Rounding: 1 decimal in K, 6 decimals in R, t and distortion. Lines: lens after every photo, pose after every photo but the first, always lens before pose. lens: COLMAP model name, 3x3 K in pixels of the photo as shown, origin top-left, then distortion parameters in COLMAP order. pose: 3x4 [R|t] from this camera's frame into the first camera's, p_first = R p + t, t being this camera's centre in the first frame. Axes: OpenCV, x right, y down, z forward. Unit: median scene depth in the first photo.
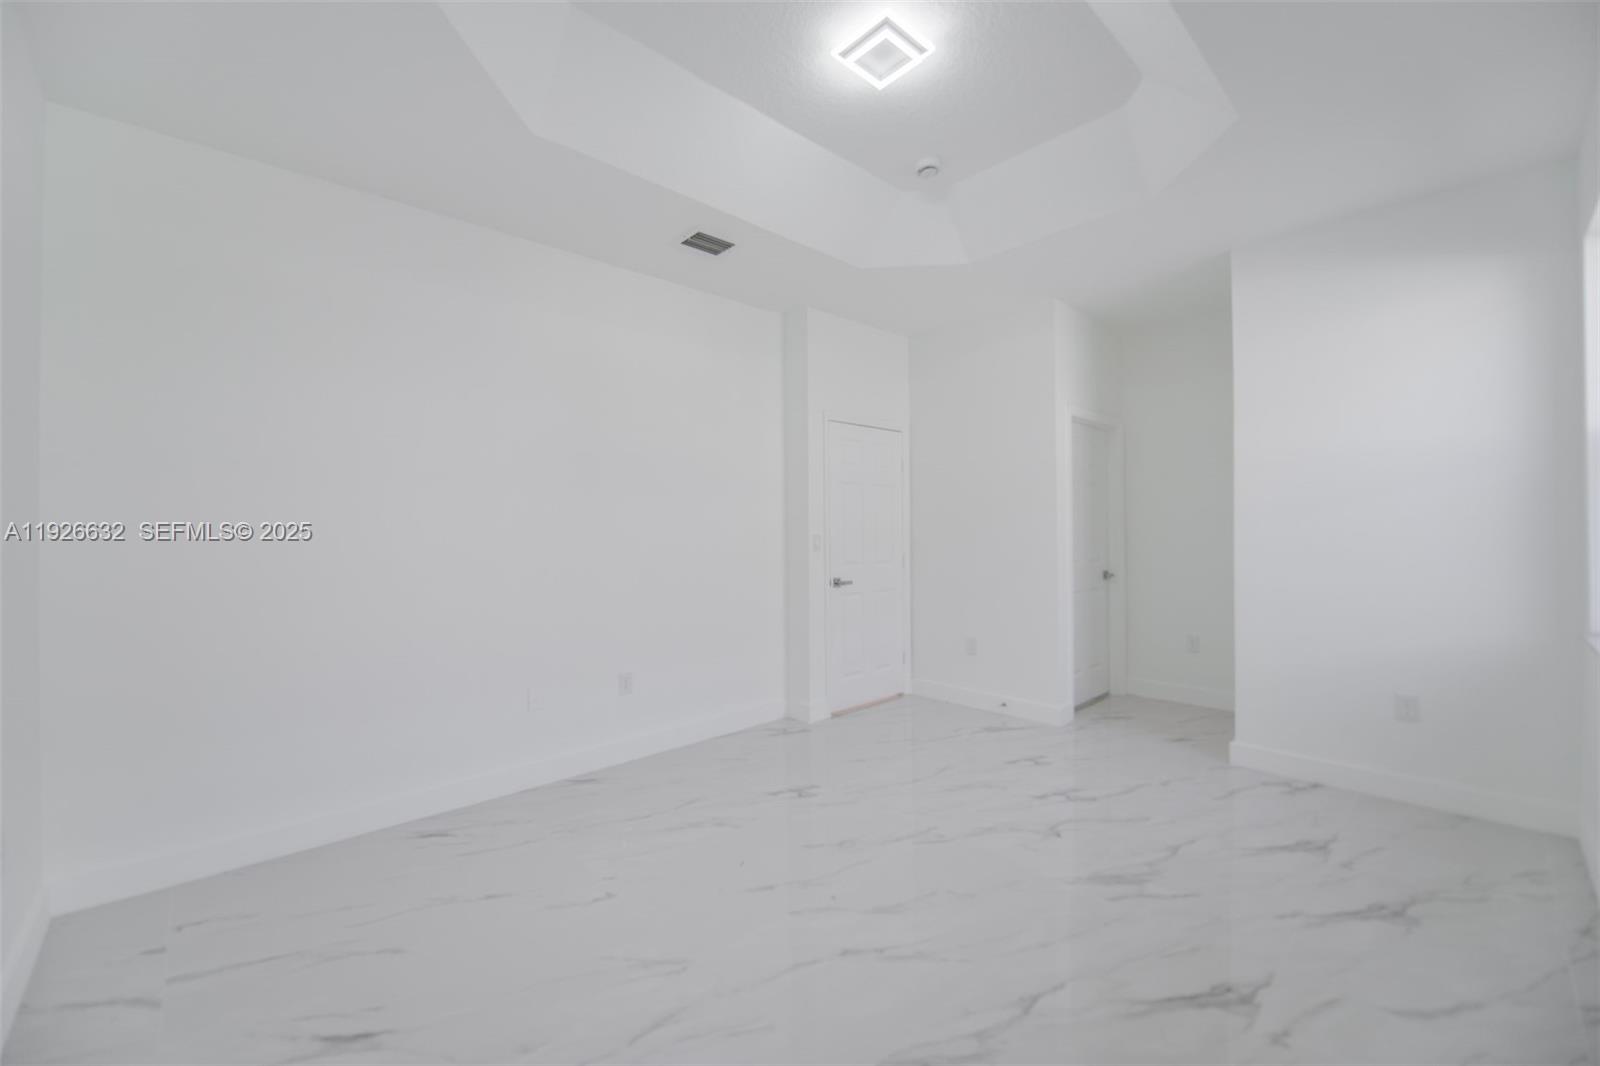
lens RADIAL K [[641.1, 0, 794.8], [0, 641.1, 525.8], [0, 0, 1]] dist [0.003632, -0.004187]
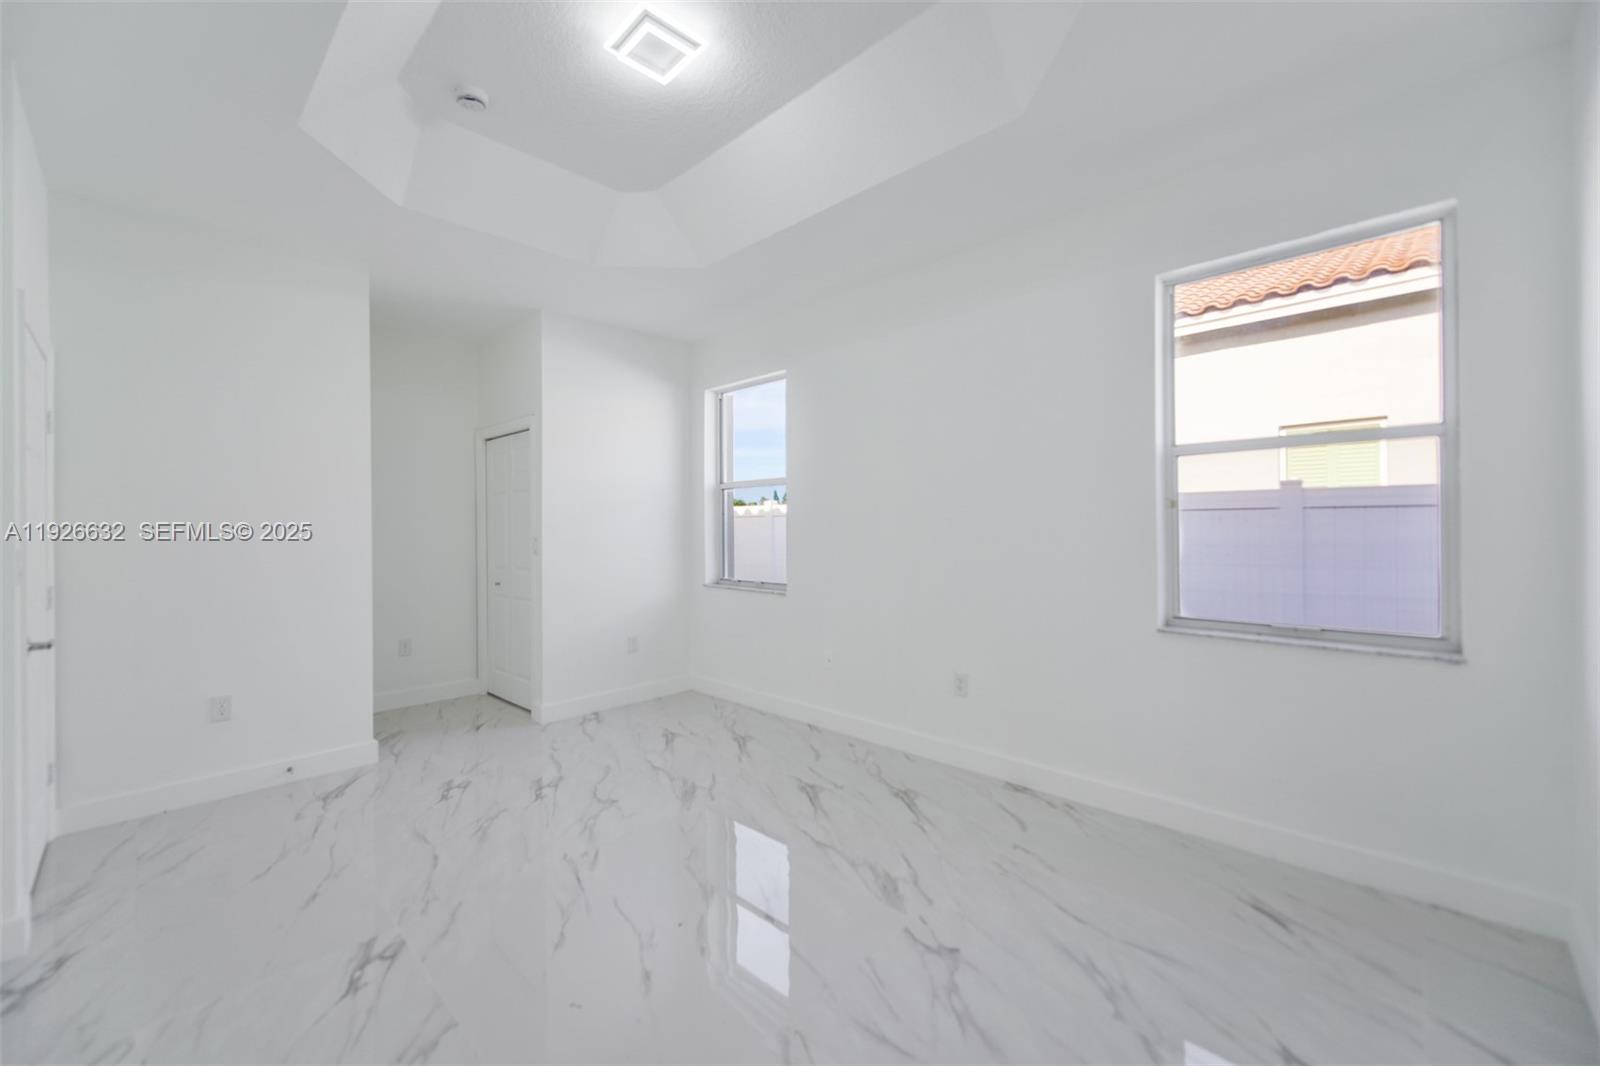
lens RADIAL K [[641.1, 0, 794.8], [0, 641.1, 525.8], [0, 0, 1]] dist [0.003632, -0.004187]
pose [[-0.039604, 0.011349, 0.999151, -0.706598], [0.005981, 0.999920, -0.011120, 0.010154], [-0.999198, 0.005535, -0.039669, 0.696220]]
